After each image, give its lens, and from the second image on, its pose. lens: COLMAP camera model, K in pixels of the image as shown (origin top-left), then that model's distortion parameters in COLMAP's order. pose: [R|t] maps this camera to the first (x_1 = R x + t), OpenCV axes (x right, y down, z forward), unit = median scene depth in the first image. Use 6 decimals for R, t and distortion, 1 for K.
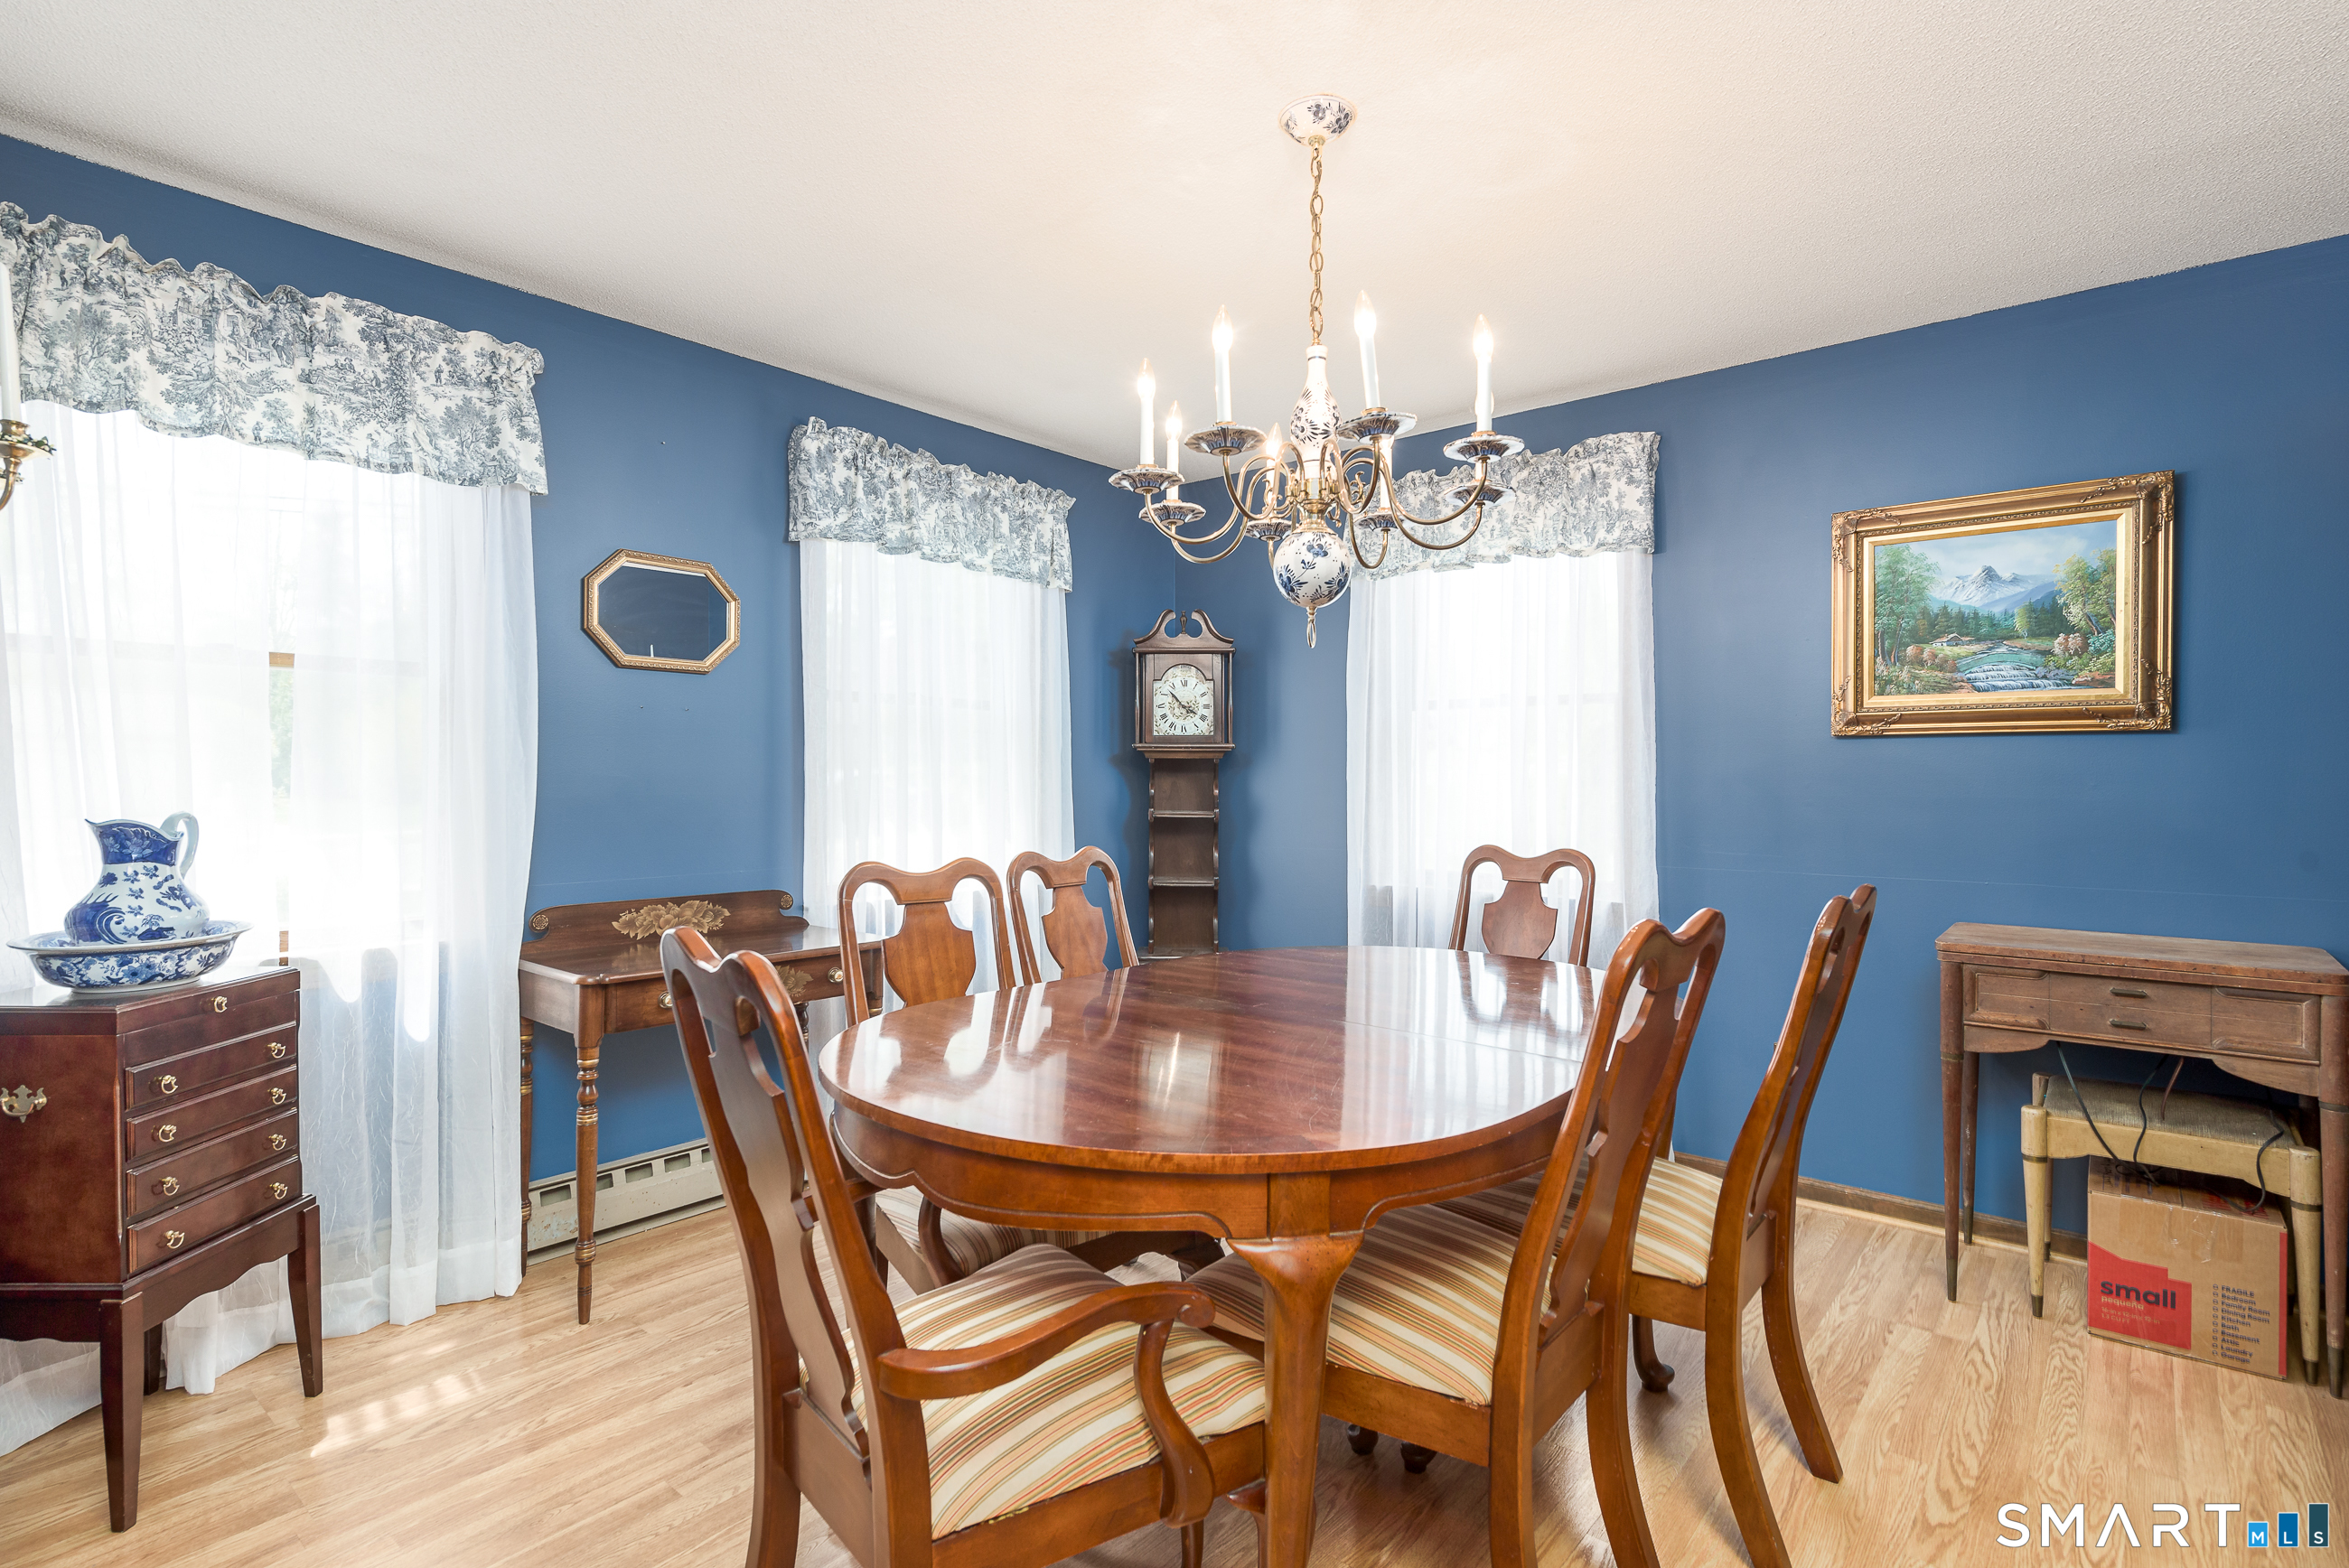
lens RADIAL K [[1157.9, 0, 1182.8], [0, 1157.9, 784.3], [0, 0, 1]] dist [0.000116, 0.000075]
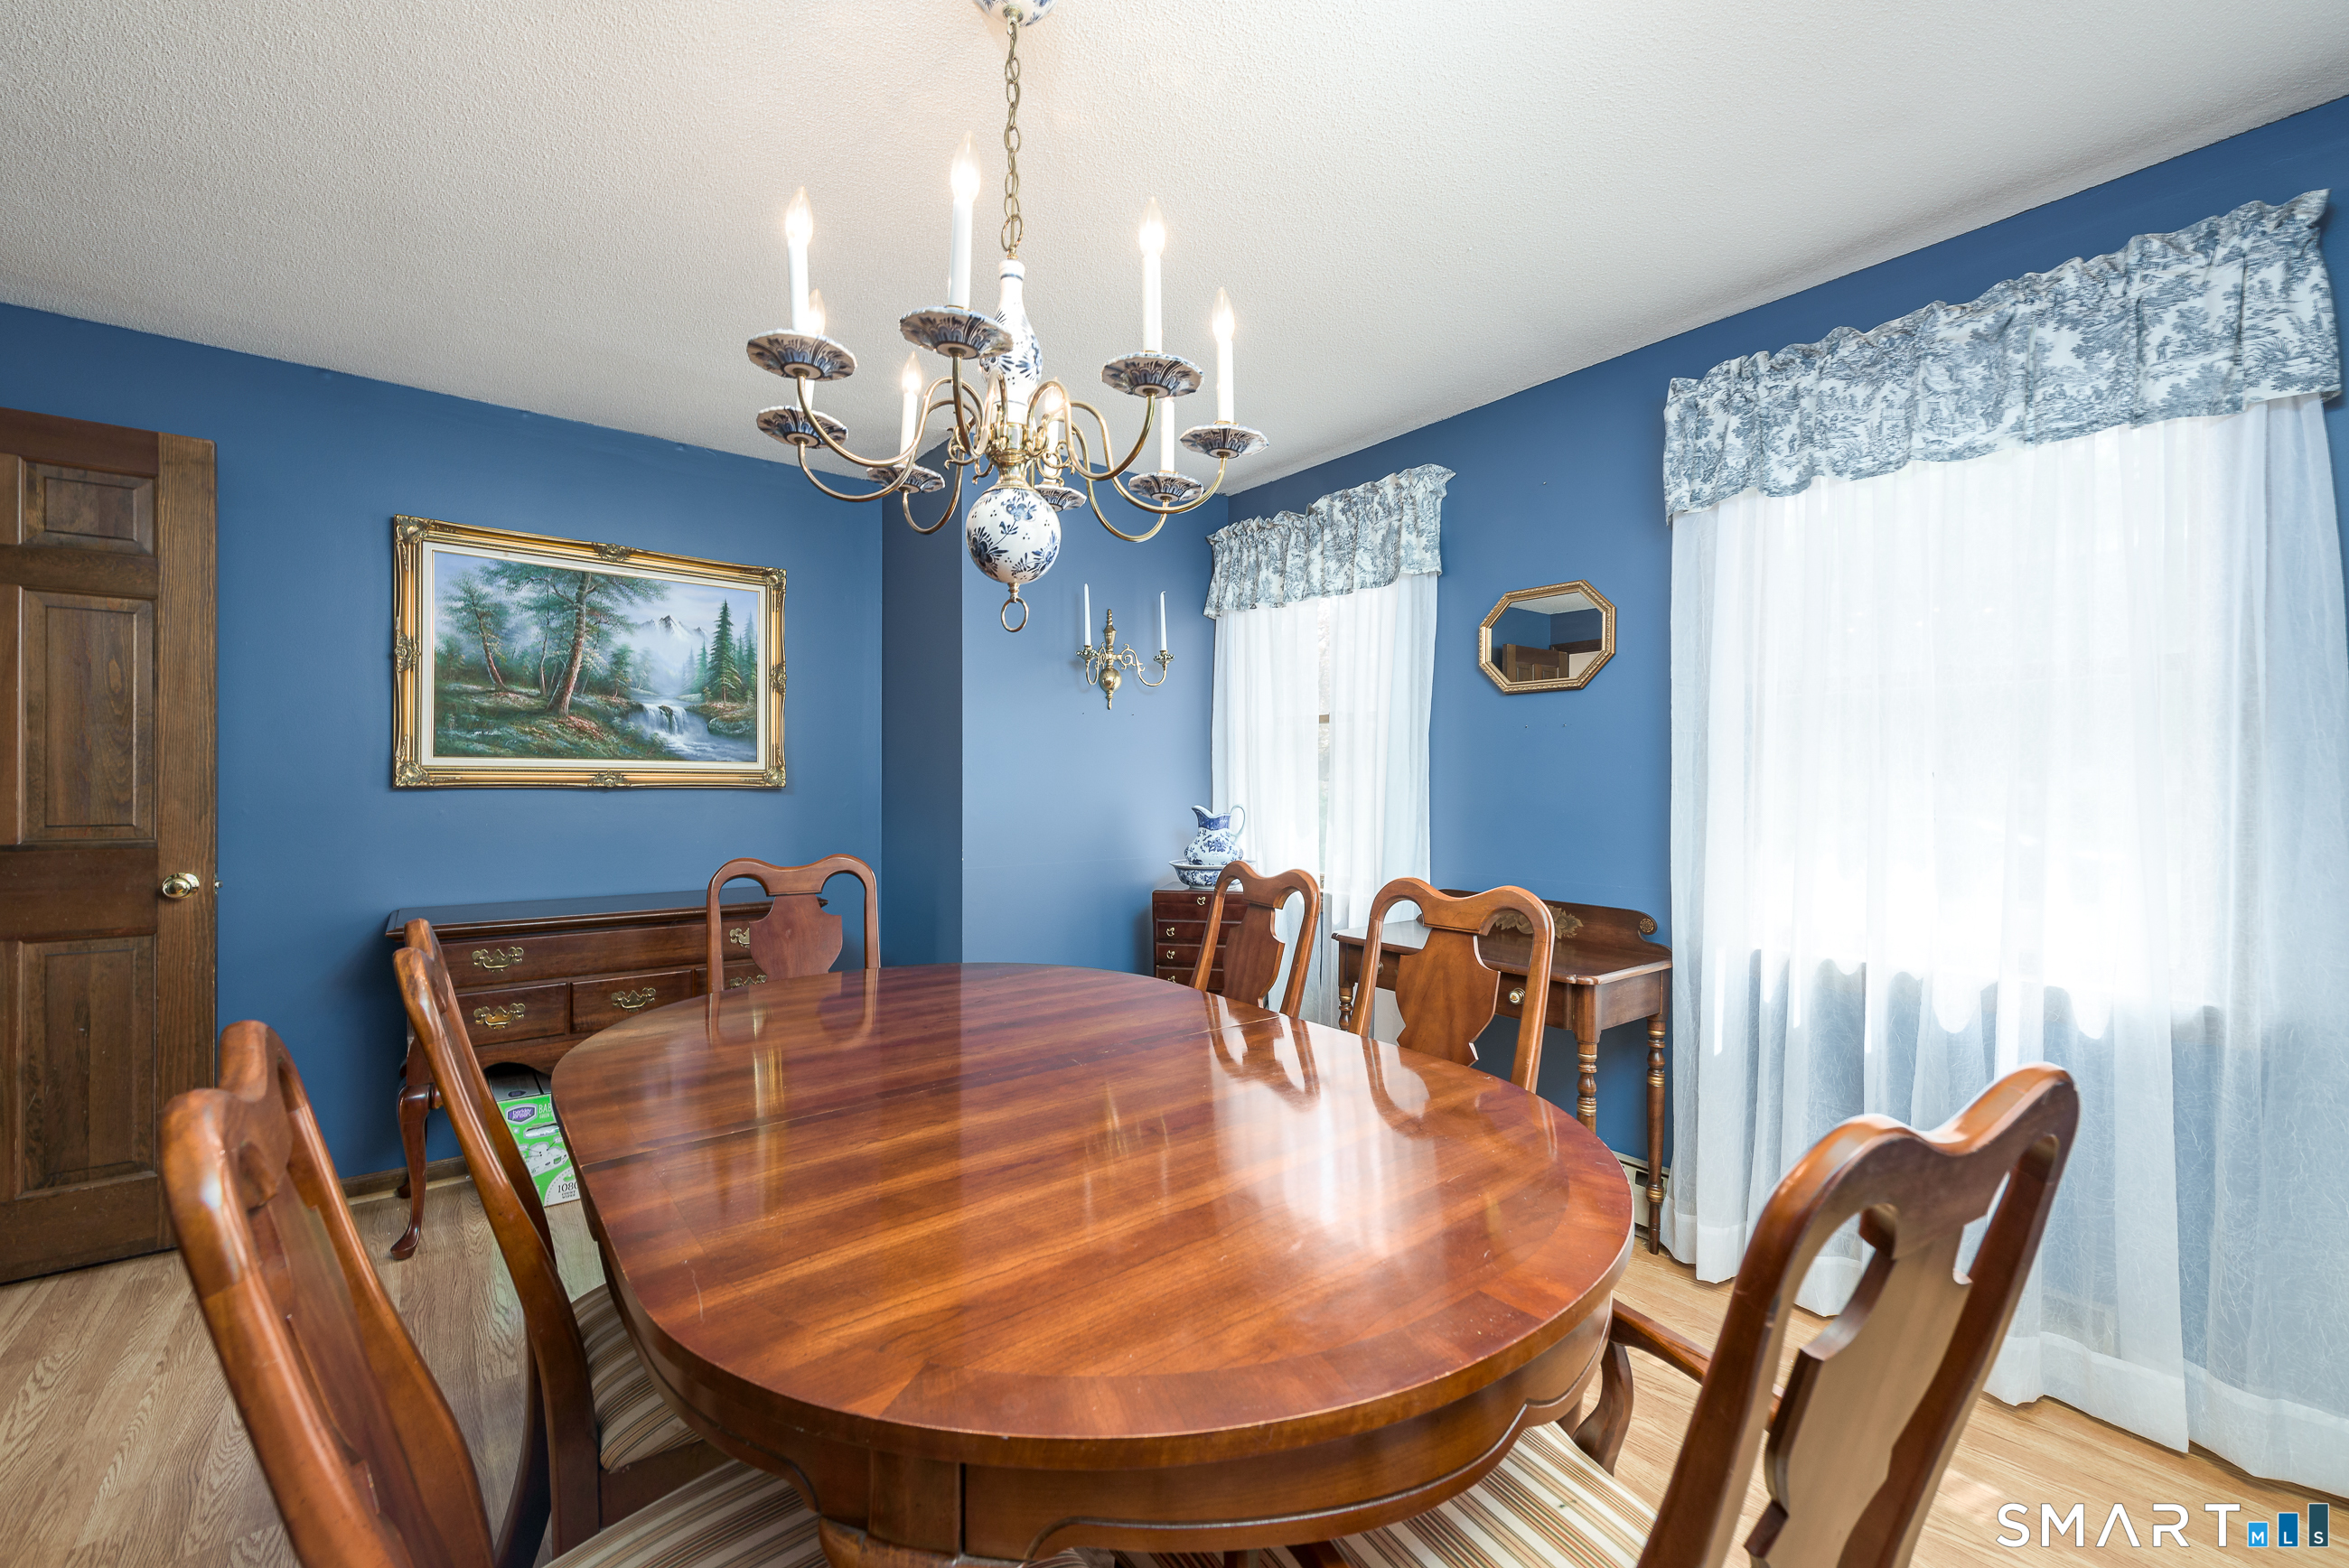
lens RADIAL K [[941.5, 0, 1164.2], [0, 941.5, 785.0], [0, 0, 1]] dist [0.001571, 0.000405]
pose [[-0.195821, -0.013718, -0.980544, 0.459979], [-0.015018, 0.999827, -0.010988, 0.004901], [0.980525, 0.012574, -0.195993, 0.774740]]
